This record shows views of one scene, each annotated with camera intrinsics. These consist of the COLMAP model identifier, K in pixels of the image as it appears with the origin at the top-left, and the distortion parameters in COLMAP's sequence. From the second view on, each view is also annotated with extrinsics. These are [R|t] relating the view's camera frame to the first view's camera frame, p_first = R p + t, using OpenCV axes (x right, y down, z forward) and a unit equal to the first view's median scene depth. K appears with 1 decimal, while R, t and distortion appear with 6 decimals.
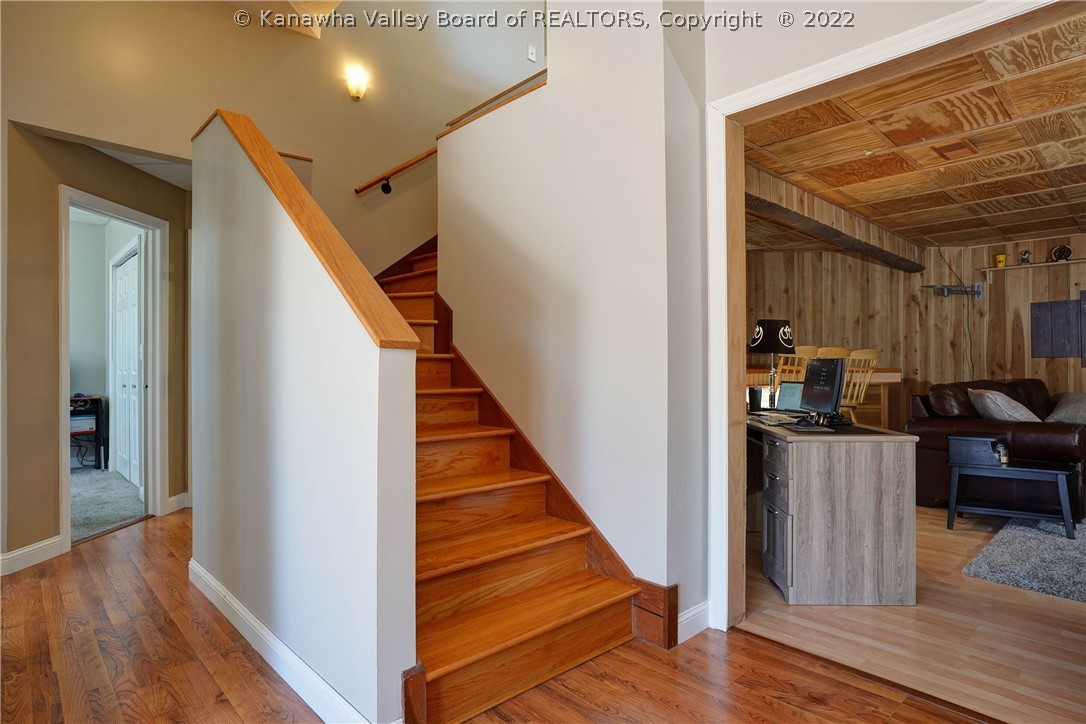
lens RADIAL K [[593.7, 0, 543.0], [0, 593.7, 362.0], [0, 0, 1]] dist [-0.062088, 0.034374]
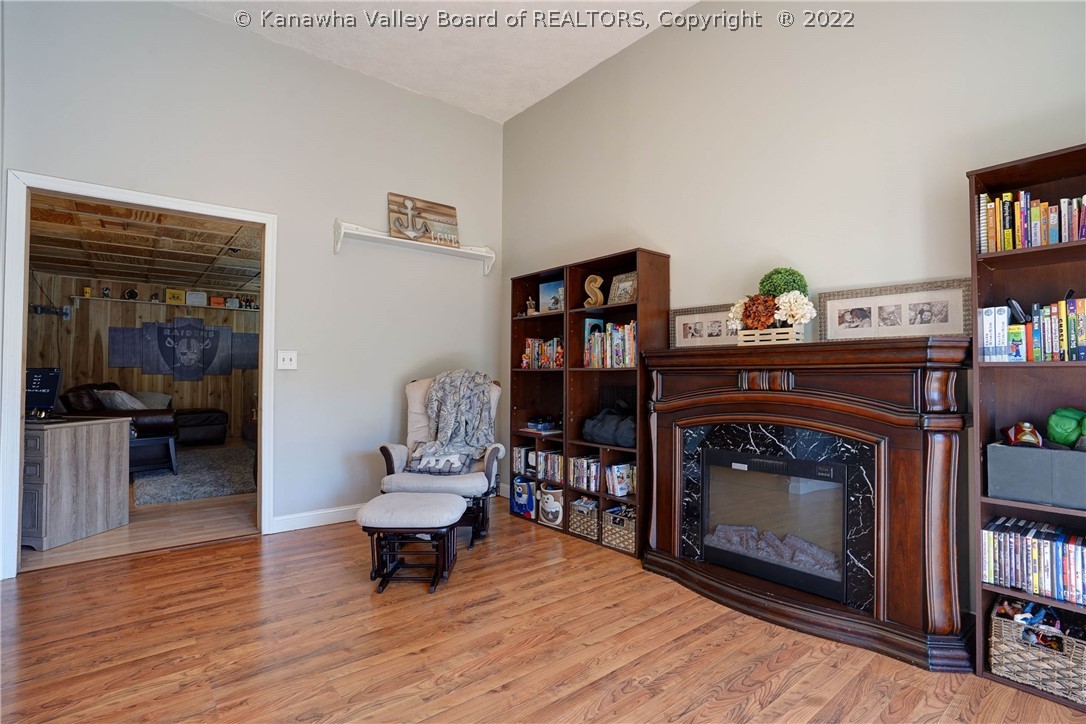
lens RADIAL K [[526.6, 0, 543.0], [0, 526.6, 362.0], [0, 0, 1]] dist [-0.000470, -0.000038]
pose [[0.064307, 0.023303, 0.997658, -0.455836], [-0.011235, 0.999681, -0.022627, -0.003653], [-0.997867, -0.009754, 0.064549, -0.141962]]
